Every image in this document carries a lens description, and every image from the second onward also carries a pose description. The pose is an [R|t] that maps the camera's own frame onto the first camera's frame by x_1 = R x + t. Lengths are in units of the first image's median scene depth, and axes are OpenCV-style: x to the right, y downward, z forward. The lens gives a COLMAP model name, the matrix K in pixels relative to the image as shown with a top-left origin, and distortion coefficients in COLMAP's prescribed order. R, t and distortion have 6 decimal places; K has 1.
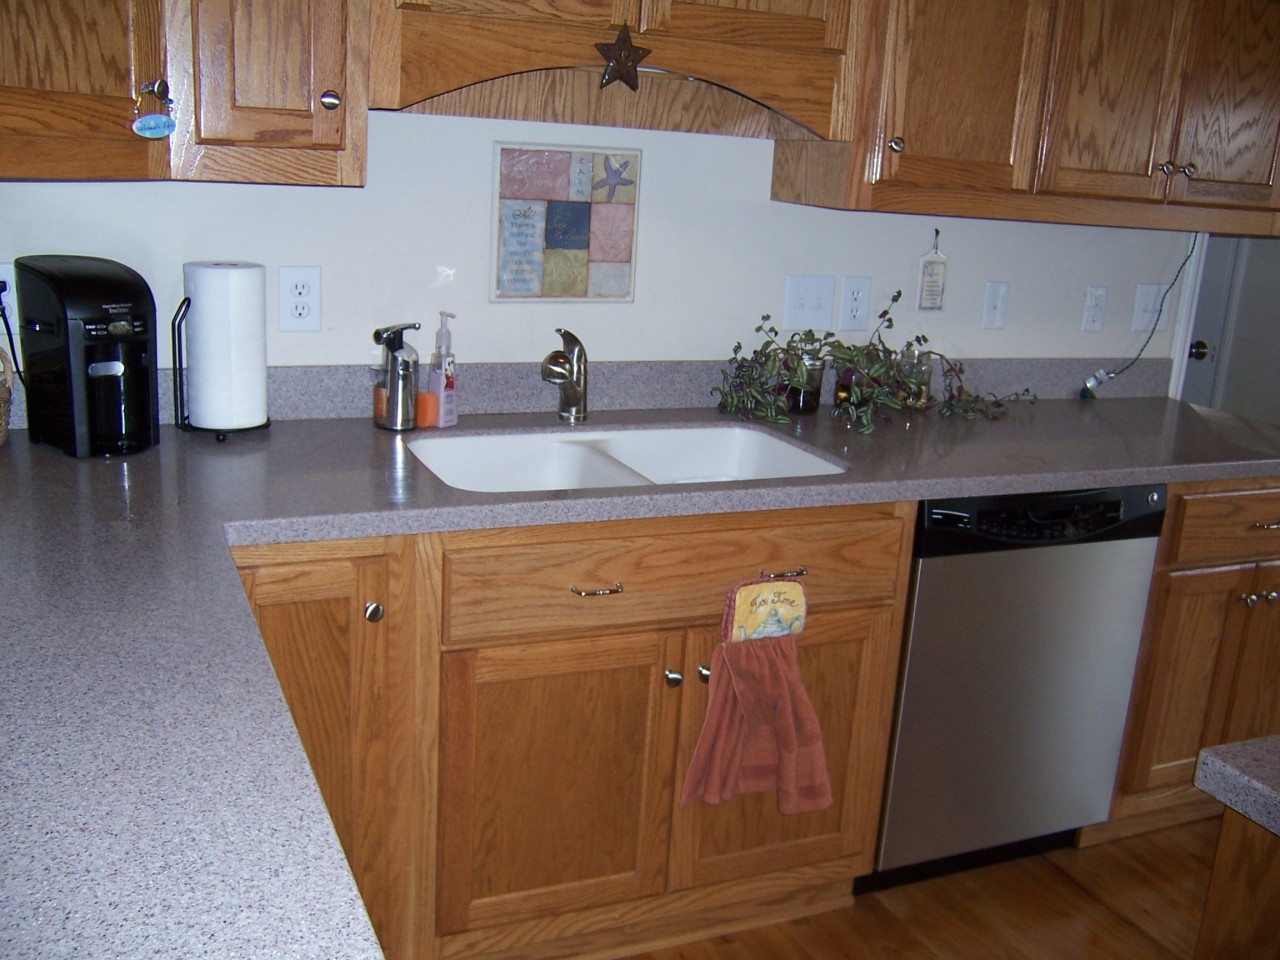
lens RADIAL K [[1259.5, 0, 665.0], [0, 1259.5, 480.5], [0, 0, 1]] dist [-0.129081, 0.199661]
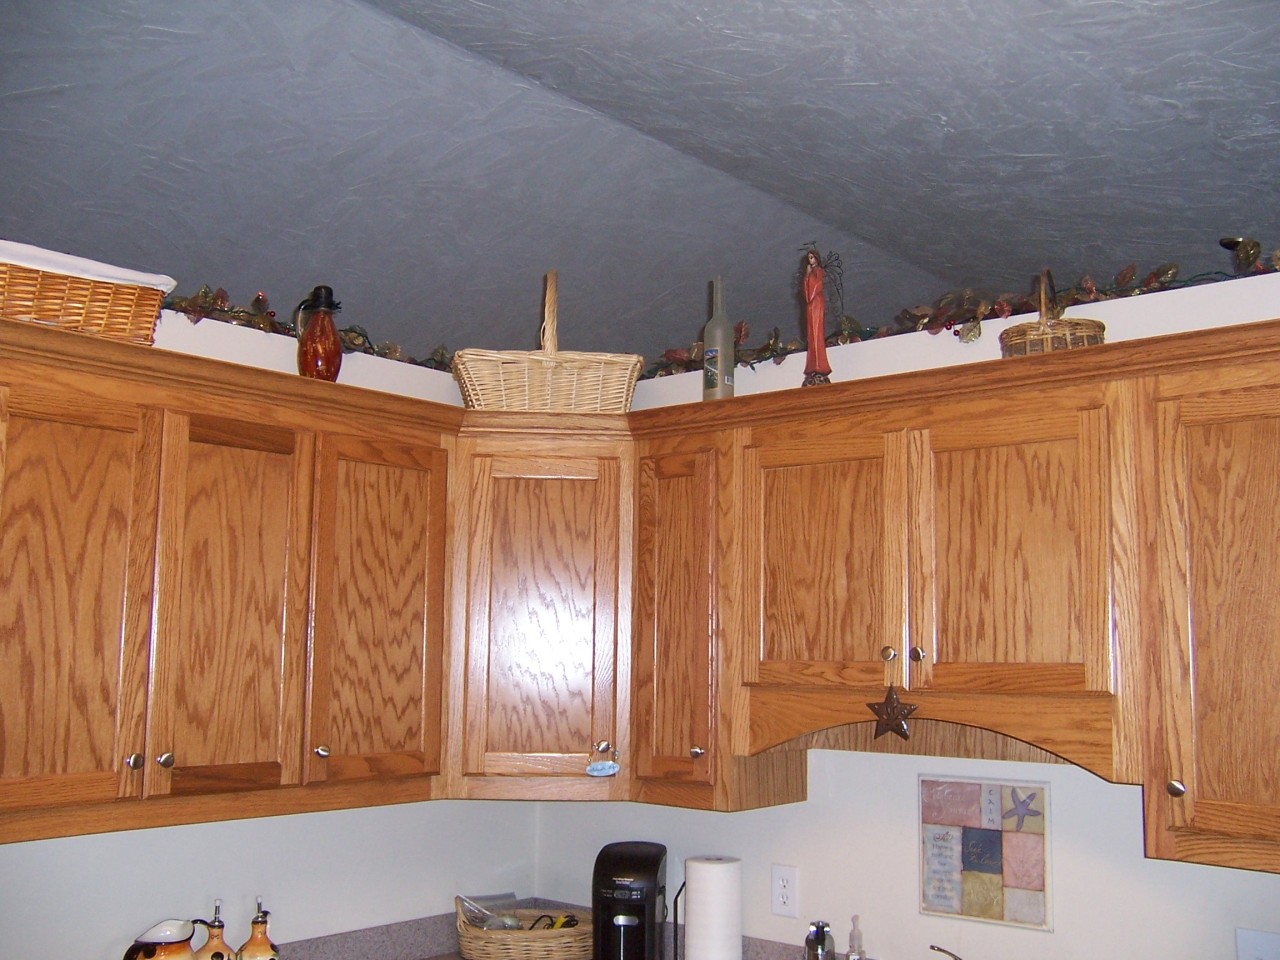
lens RADIAL K [[1259.5, 0, 665.0], [0, 1259.5, 480.5], [0, 0, 1]] dist [-0.129081, 0.199661]
pose [[0.433409, -0.177771, -0.883490, 0.825205], [-0.214475, 0.931837, -0.292713, -0.128730], [0.875304, 0.316351, 0.365739, 0.257592]]
